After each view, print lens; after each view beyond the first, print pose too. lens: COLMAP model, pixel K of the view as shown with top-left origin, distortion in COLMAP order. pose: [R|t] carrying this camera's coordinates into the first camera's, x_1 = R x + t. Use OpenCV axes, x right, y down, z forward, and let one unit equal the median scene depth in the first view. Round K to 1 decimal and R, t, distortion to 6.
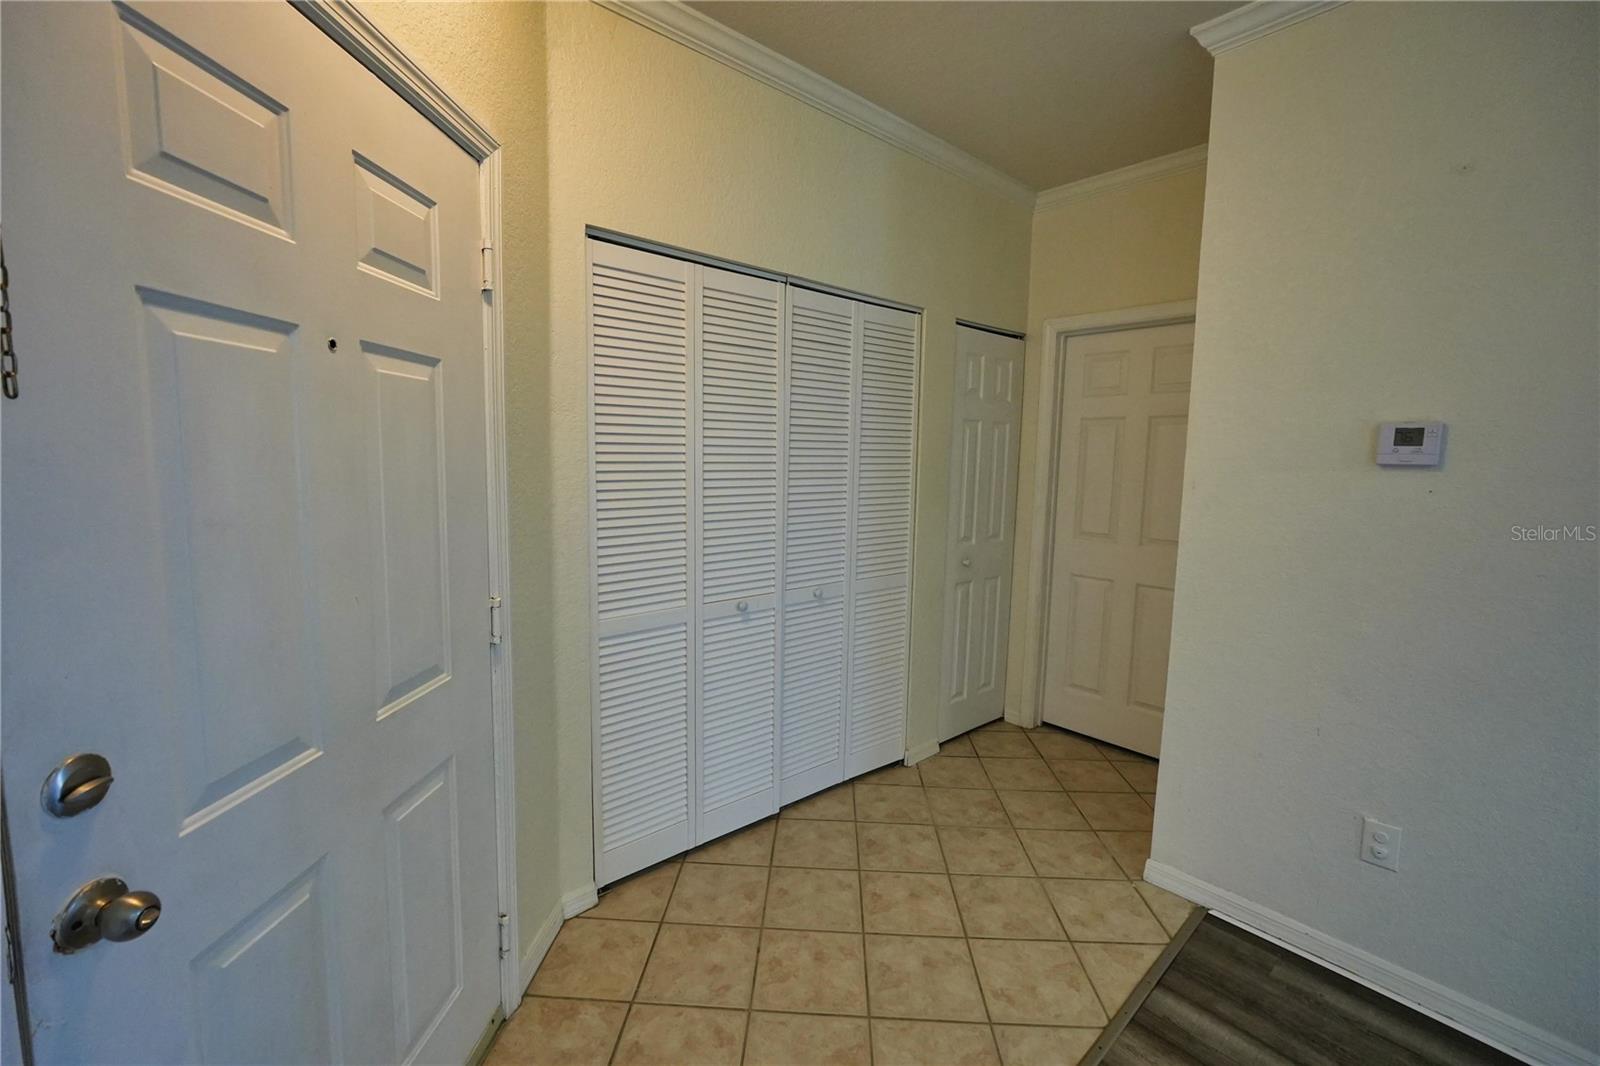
lens RADIAL K [[676.3, 0, 788.4], [0, 676.3, 529.0], [0, 0, 1]] dist [-0.013357, 0.003022]
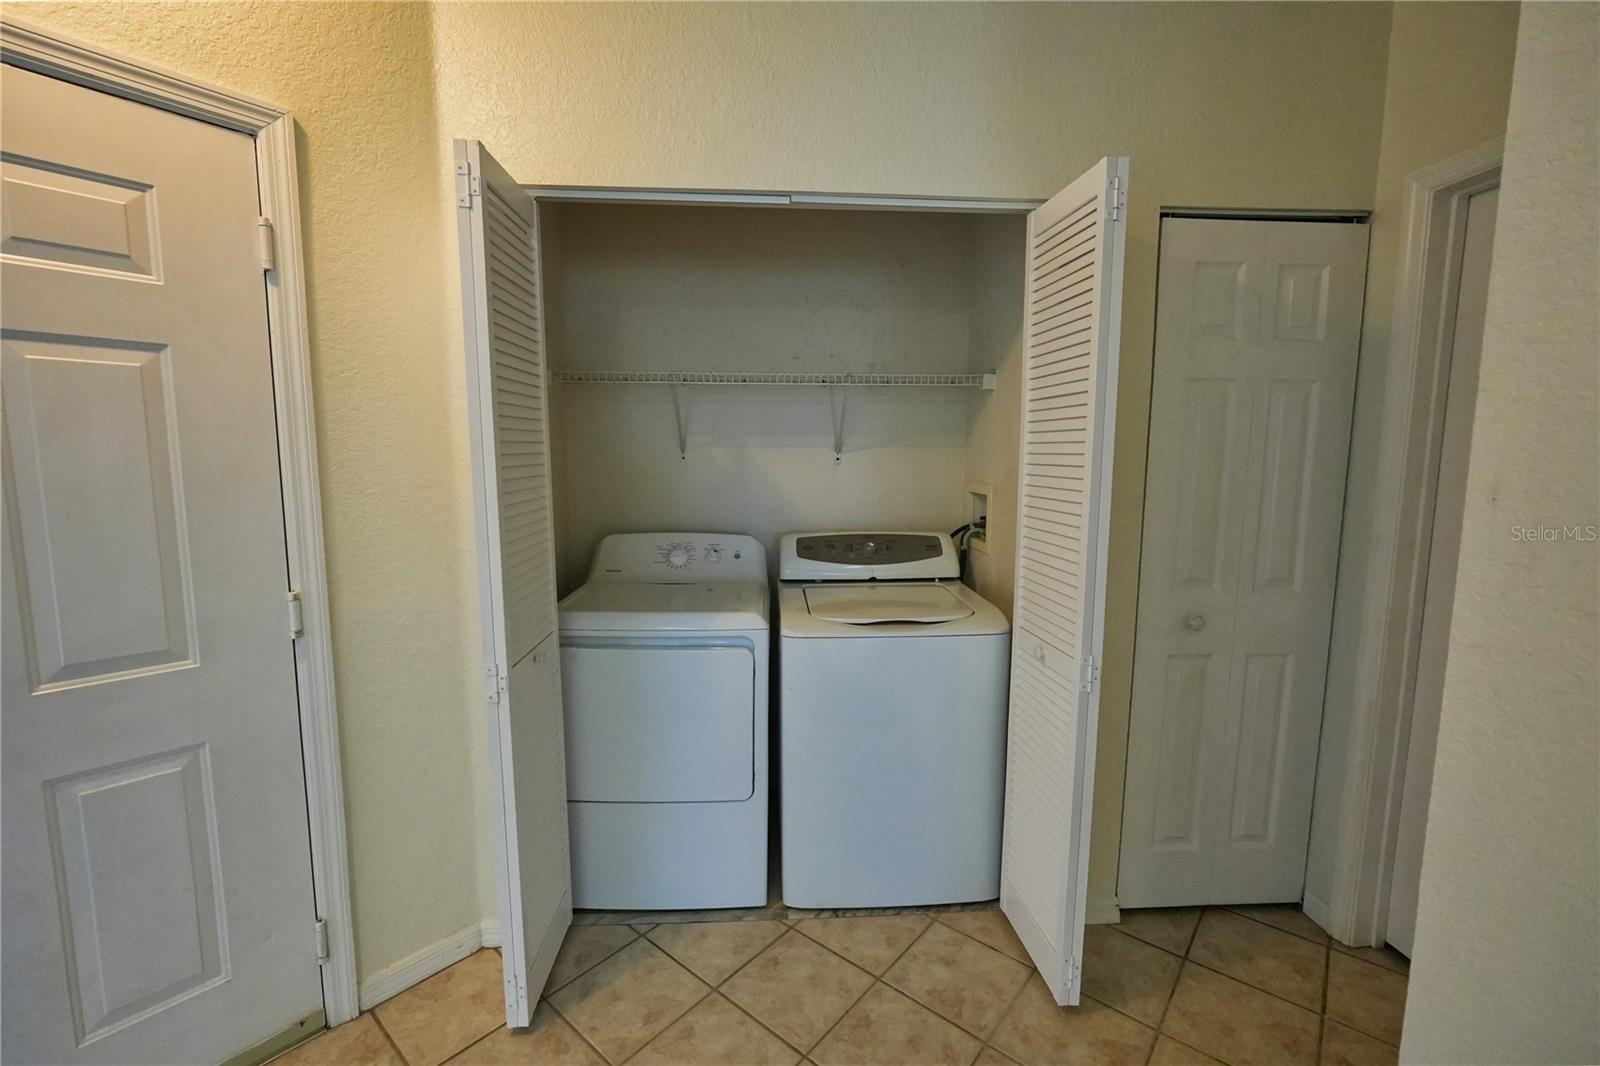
lens RADIAL K [[676.3, 0, 796.0], [0, 676.3, 528.4], [0, 0, 1]] dist [-0.013357, 0.003022]
pose [[0.792371, 0.053909, -0.607653, 0.473117], [-0.058192, 0.998225, 0.012677, -0.027042], [0.607258, 0.025316, 0.794101, 0.447577]]
